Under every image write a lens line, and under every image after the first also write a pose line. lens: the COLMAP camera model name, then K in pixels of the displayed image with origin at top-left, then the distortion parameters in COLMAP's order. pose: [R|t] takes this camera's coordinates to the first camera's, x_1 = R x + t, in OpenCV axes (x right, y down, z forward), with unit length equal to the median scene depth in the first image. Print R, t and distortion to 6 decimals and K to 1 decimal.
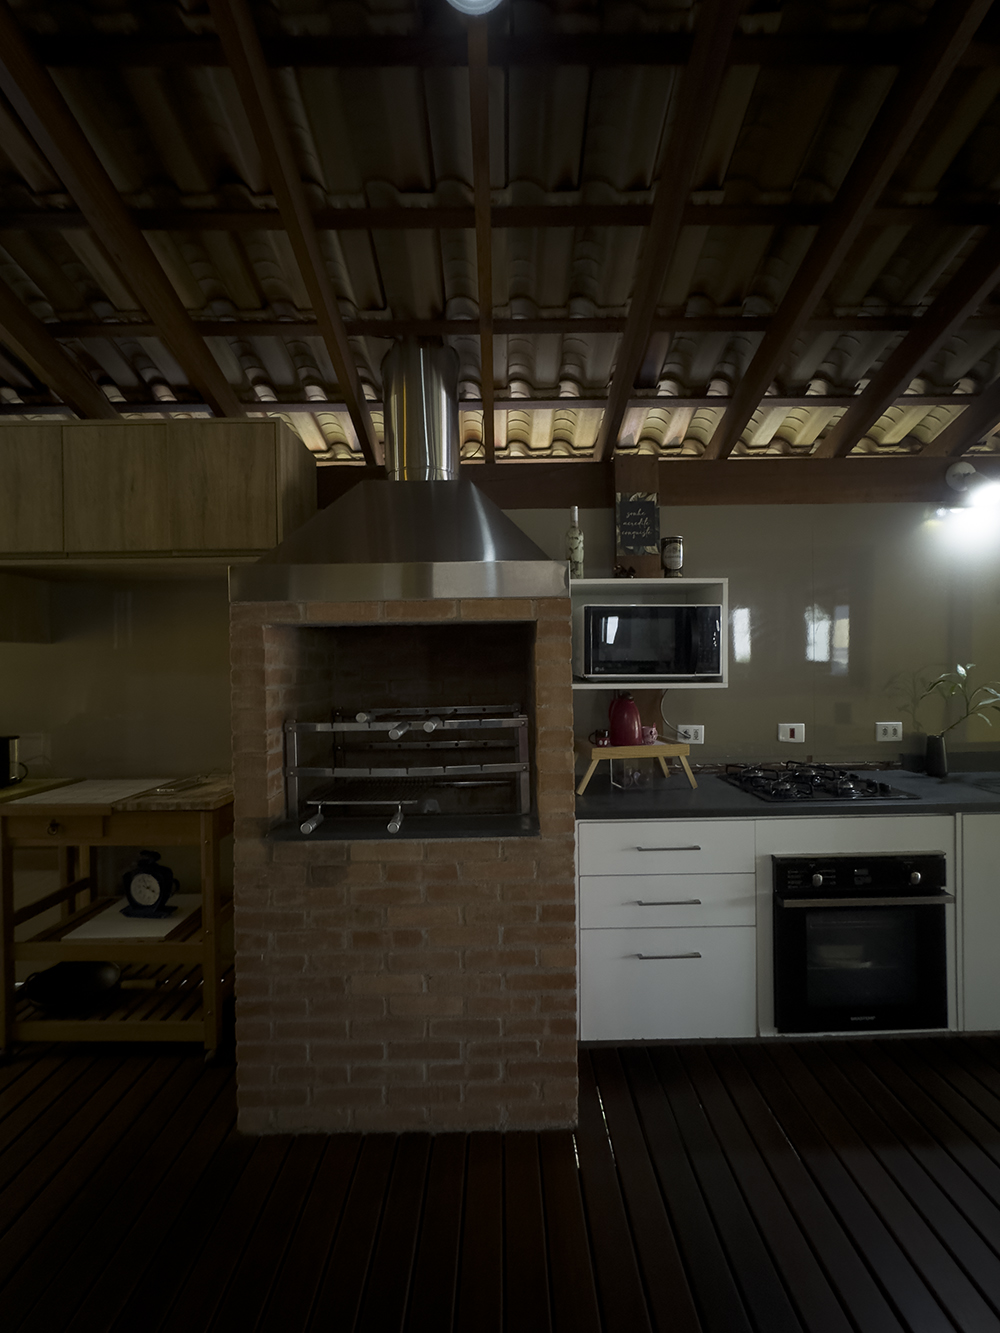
lens RADIAL K [[534.9, 0, 502.3], [0, 534.9, 672.5], [0, 0, 1]] dist [-0.001296, -0.000061]
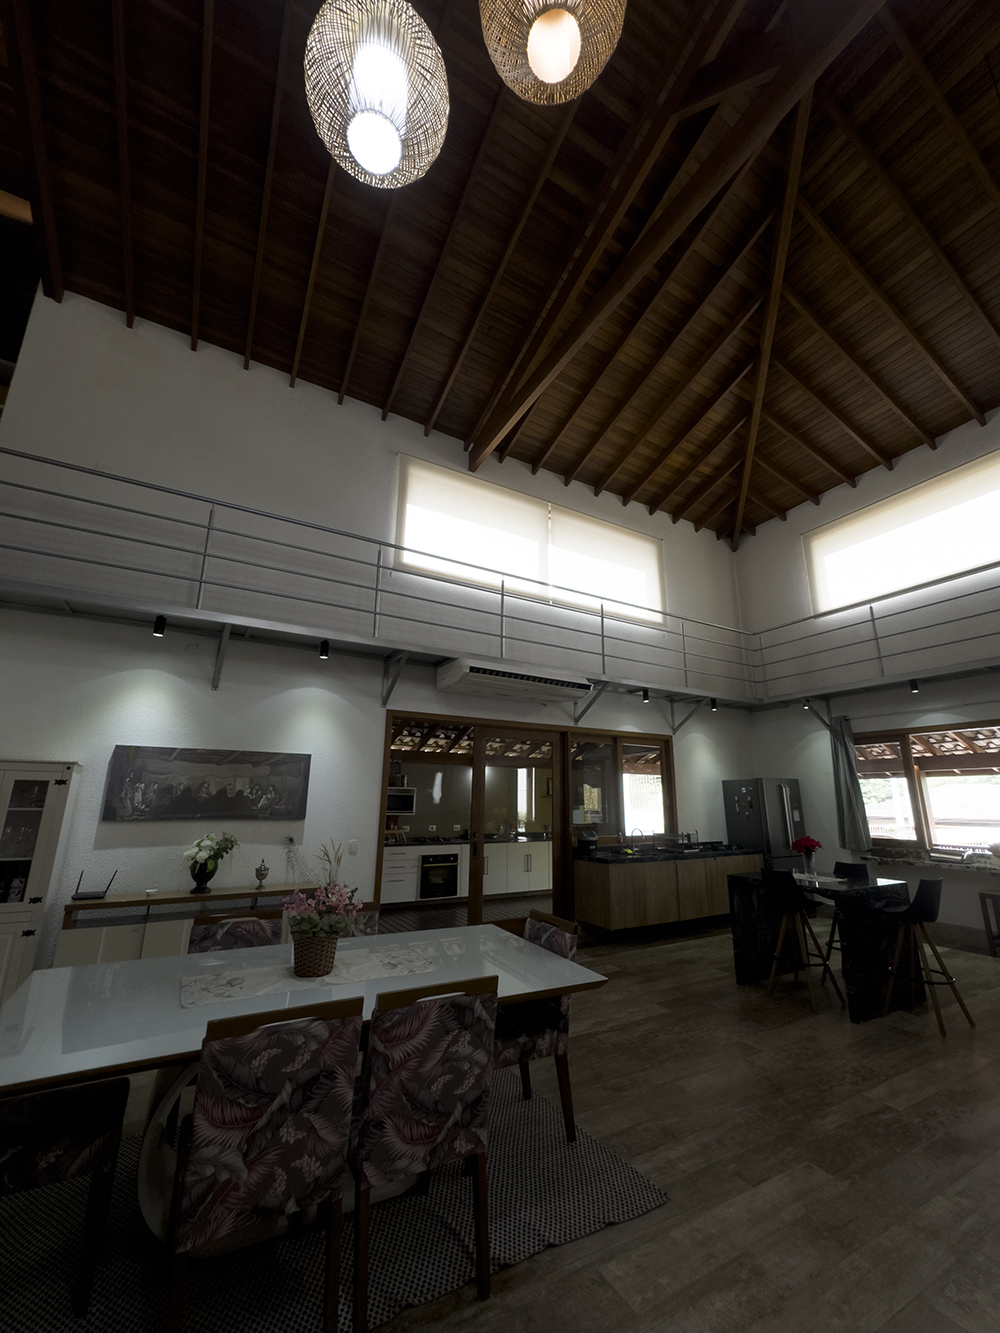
lens RADIAL K [[534.9, 0, 500.3], [0, 534.9, 673.3], [0, 0, 1]] dist [-0.001296, -0.000061]
pose [[0.877895, 0.136039, 0.459122, -0.829819], [-0.018616, 0.967767, -0.251157, -0.002524], [-0.478491, 0.211942, 0.852131, -2.440169]]
